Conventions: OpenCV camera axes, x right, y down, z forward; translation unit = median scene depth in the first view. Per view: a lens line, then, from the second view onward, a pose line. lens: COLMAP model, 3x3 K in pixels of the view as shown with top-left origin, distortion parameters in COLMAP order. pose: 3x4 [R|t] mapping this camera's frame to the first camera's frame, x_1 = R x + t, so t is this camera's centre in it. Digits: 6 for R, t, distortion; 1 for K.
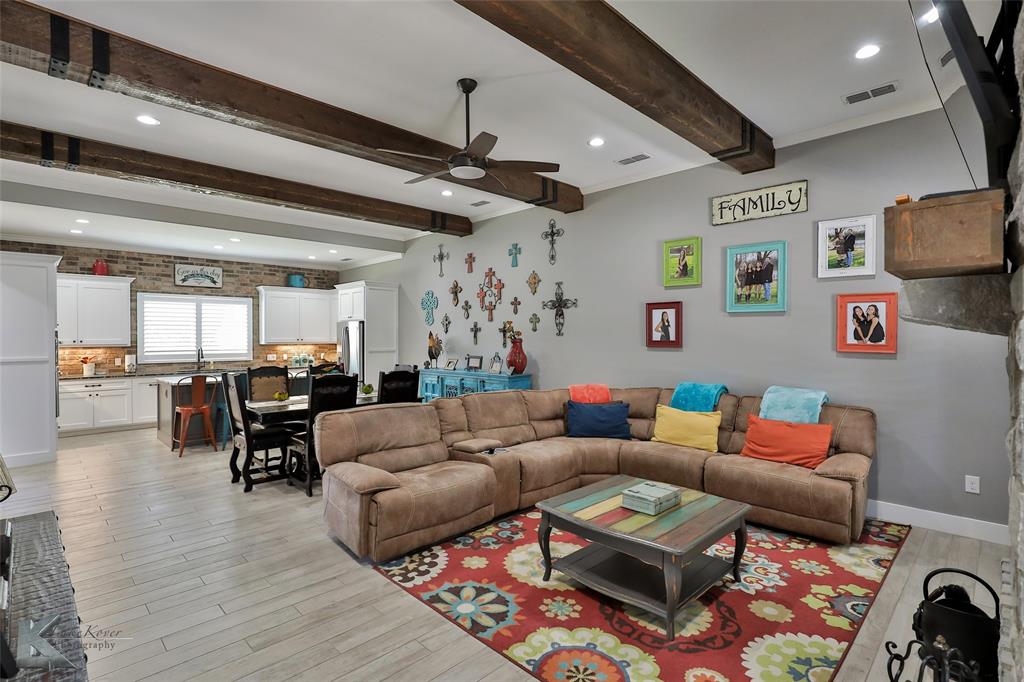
lens RADIAL K [[497.8, 0, 517.8], [0, 497.8, 338.0], [0, 0, 1]] dist [-0.020048, 0.008802]
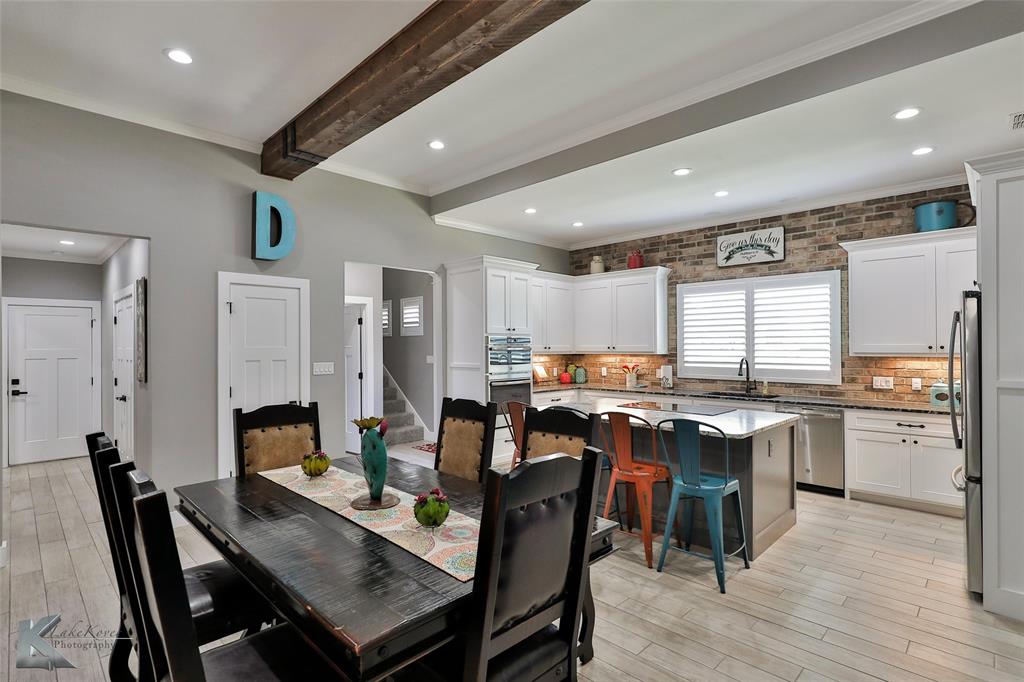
lens RADIAL K [[497.8, 0, 511.9], [0, 497.8, 341.7], [0, 0, 1]] dist [-0.020048, 0.008802]
pose [[0.003300, -0.005095, -0.999982, -0.001527], [0.000223, 0.999987, -0.005094, 0.000412], [0.999995, -0.000206, 0.003301, 0.746431]]
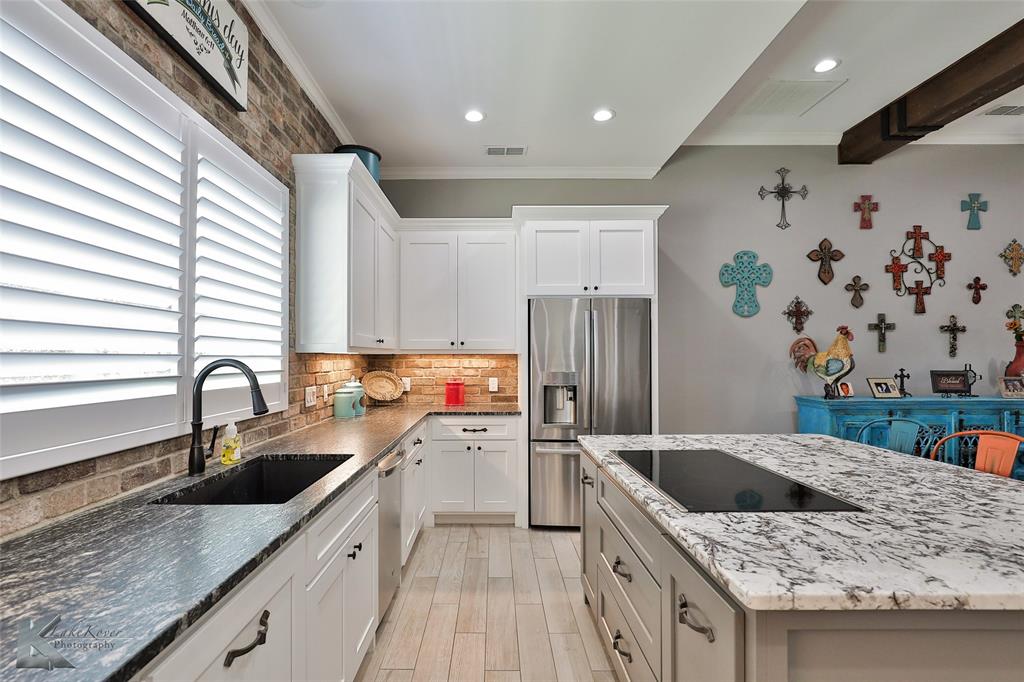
lens RADIAL K [[497.8, 0, 492.1], [0, 497.8, 354.2], [0, 0, 1]] dist [-0.020048, 0.008802]
pose [[0.716279, 0.006031, 0.697788, -0.756265], [0.000181, 0.999961, -0.008828, 0.018855], [-0.697814, 0.006450, 0.716250, 0.834096]]
